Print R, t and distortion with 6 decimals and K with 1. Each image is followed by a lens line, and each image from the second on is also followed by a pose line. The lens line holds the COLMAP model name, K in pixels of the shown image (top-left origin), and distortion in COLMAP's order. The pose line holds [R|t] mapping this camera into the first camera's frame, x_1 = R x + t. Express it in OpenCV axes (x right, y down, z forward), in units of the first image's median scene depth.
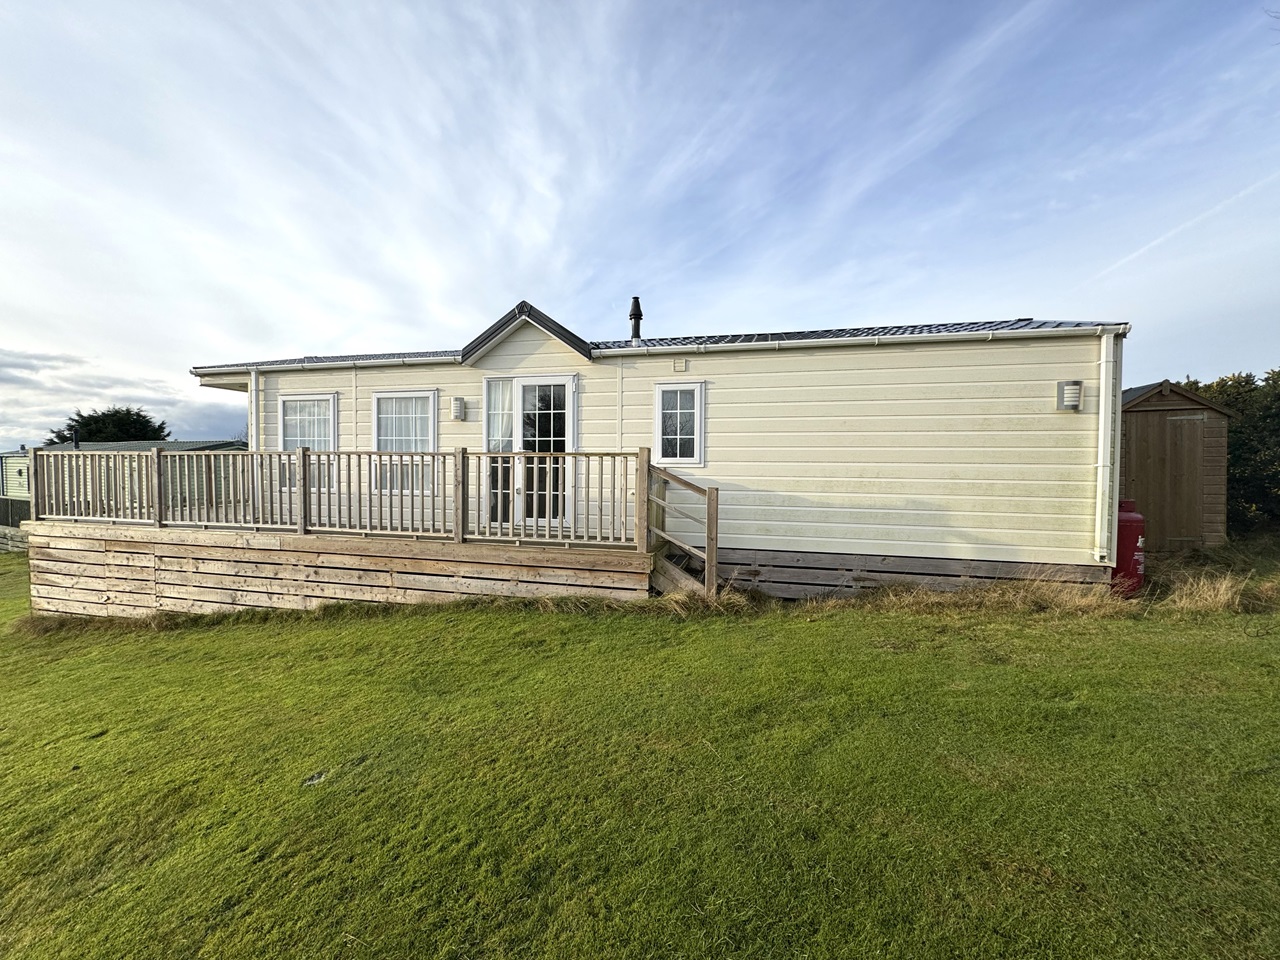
lens RADIAL K [[503.0, 0, 641.2], [0, 503.0, 465.3], [0, 0, 1]] dist [-0.002624, -0.000081]
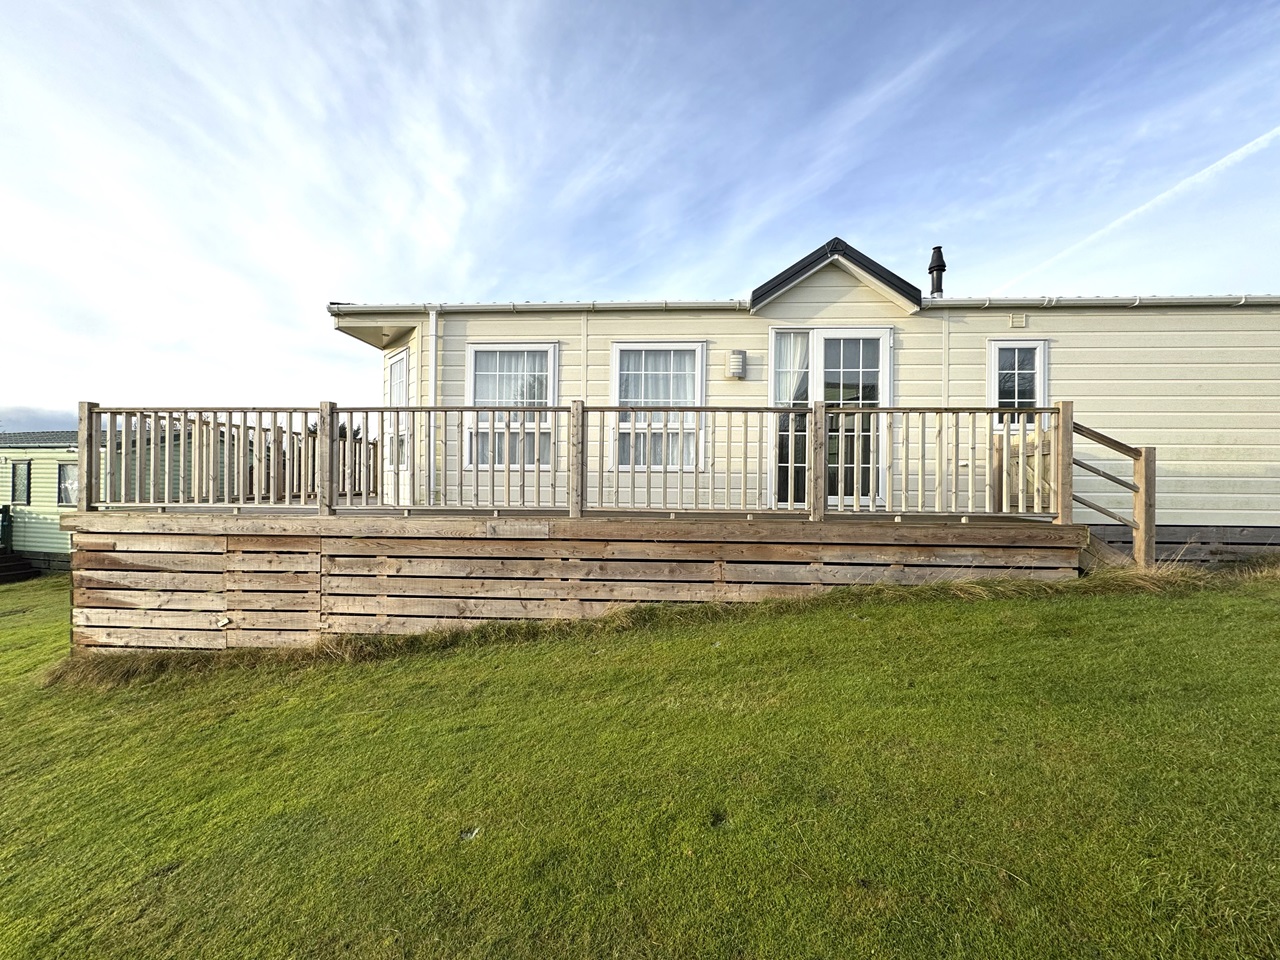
lens RADIAL K [[507.5, 0, 640.0], [0, 507.5, 480.0], [0, 0, 1]] dist [-0.000765, -0.000717]
pose [[0.982276, 0.001211, 0.187439, -0.645712], [0.000149, 0.999974, -0.007241, 0.077565], [-0.187443, 0.007141, 0.982250, 0.214073]]
